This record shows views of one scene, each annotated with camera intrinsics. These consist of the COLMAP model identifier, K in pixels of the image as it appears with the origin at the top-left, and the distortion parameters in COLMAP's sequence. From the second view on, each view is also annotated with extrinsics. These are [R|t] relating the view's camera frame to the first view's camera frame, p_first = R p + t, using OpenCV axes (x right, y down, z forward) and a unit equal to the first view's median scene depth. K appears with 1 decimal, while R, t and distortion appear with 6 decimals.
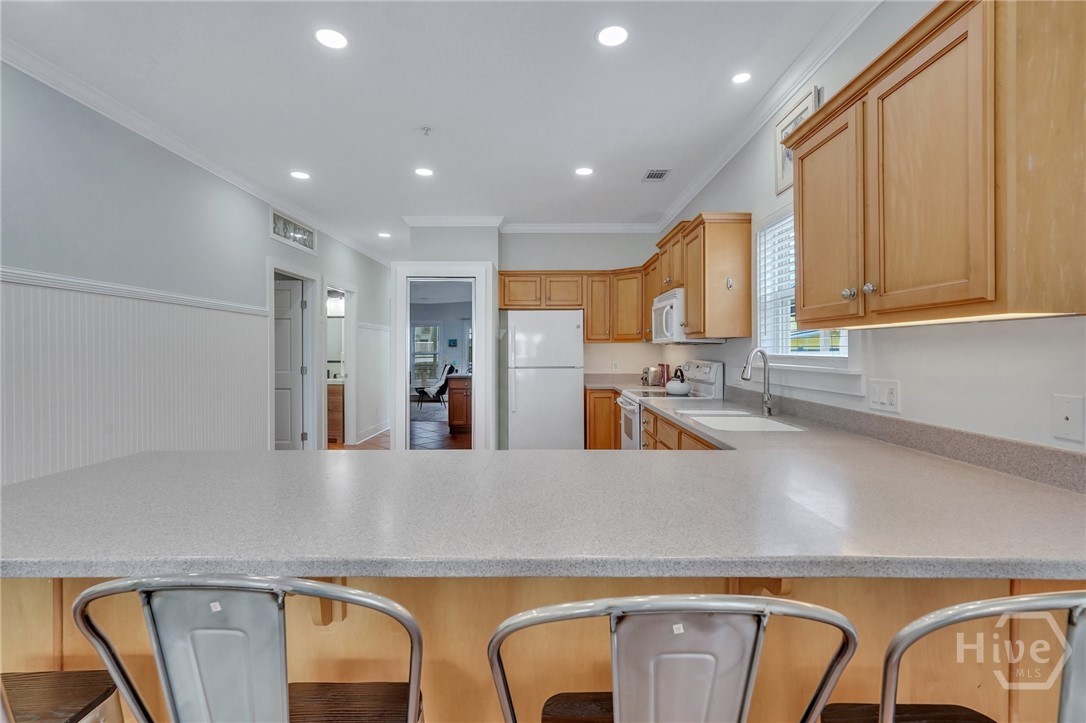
lens RADIAL K [[481.7, 0, 541.7], [0, 481.7, 354.3], [0, 0, 1]] dist [-0.014658, 0.007579]
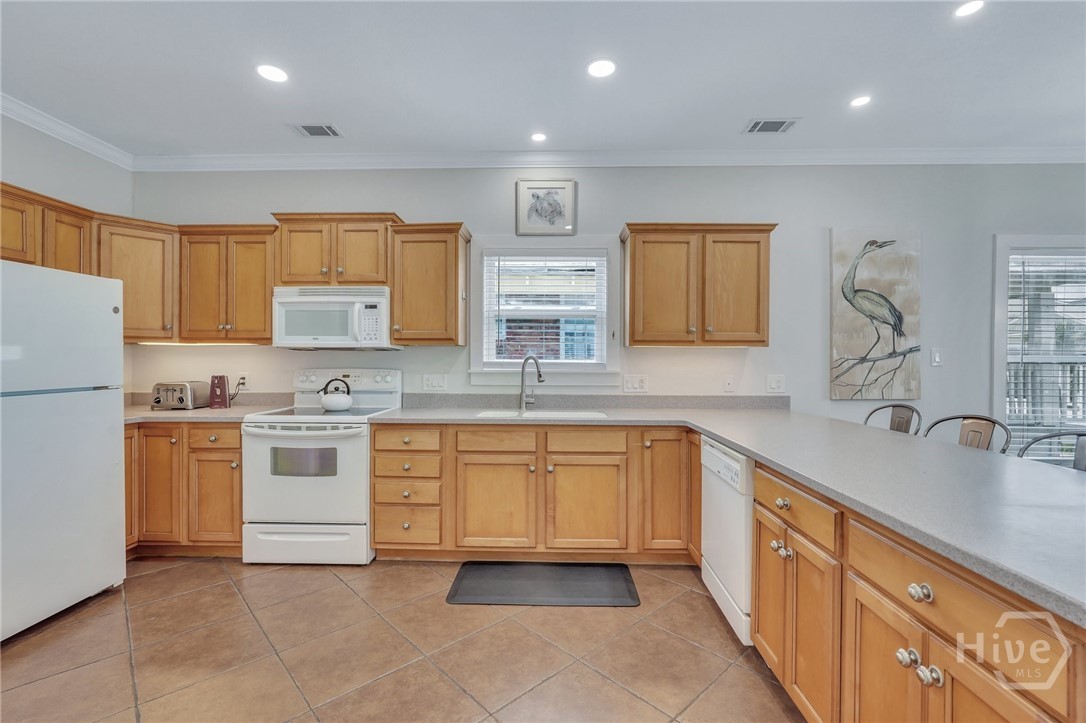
lens RADIAL K [[481.7, 0, 545.5], [0, 481.7, 360.9], [0, 0, 1]] dist [-0.014658, 0.007579]
pose [[0.017140, -0.002522, 0.999850, -0.467817], [0.002999, 0.999992, 0.002471, -0.002767], [-0.999849, 0.002956, 0.017147, 0.550450]]
